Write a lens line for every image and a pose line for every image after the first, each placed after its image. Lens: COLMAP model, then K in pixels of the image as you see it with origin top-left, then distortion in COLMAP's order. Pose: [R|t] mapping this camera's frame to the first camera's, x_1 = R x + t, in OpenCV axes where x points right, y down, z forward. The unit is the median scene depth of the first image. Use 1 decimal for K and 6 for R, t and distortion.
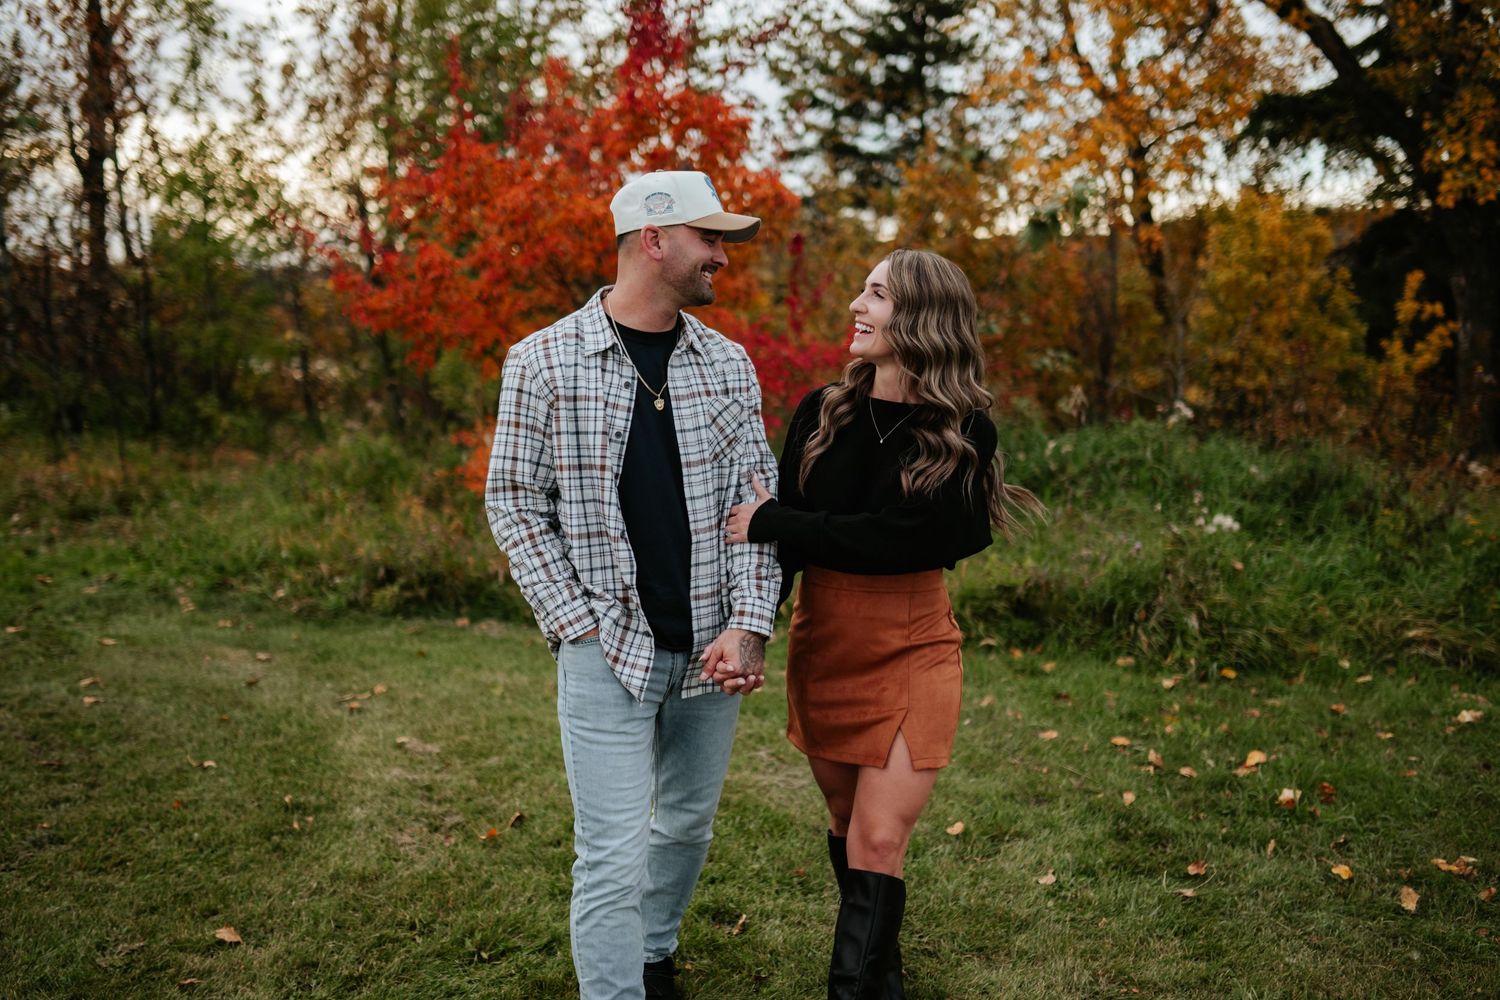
lens RADIAL K [[1490.8, 0, 750.0], [0, 1490.8, 500.0], [0, 0, 1]] dist [-0.057220, 0.104181]
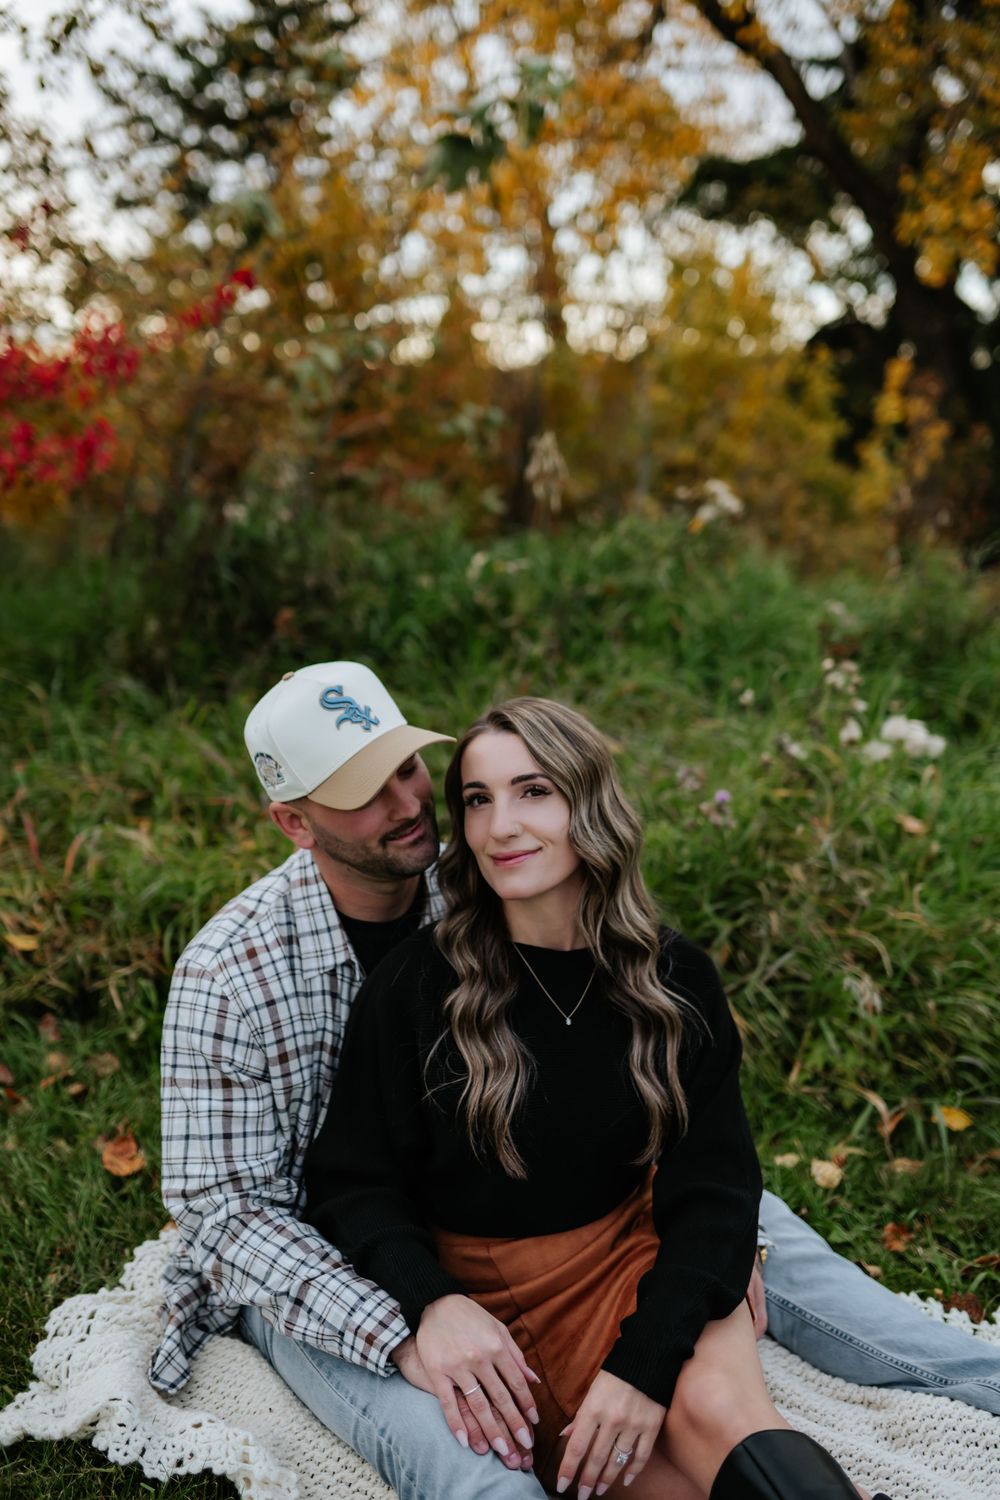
lens RADIAL K [[1490.8, 0, 500.0], [0, 1490.8, 750.0], [0, 0, 1]] dist [-0.057220, 0.104181]
pose [[0.971418, -0.016722, 0.236787, 0.044445], [-0.002249, 0.996822, 0.079625, -0.006153], [-0.237367, -0.077882, 0.968293, 0.262202]]
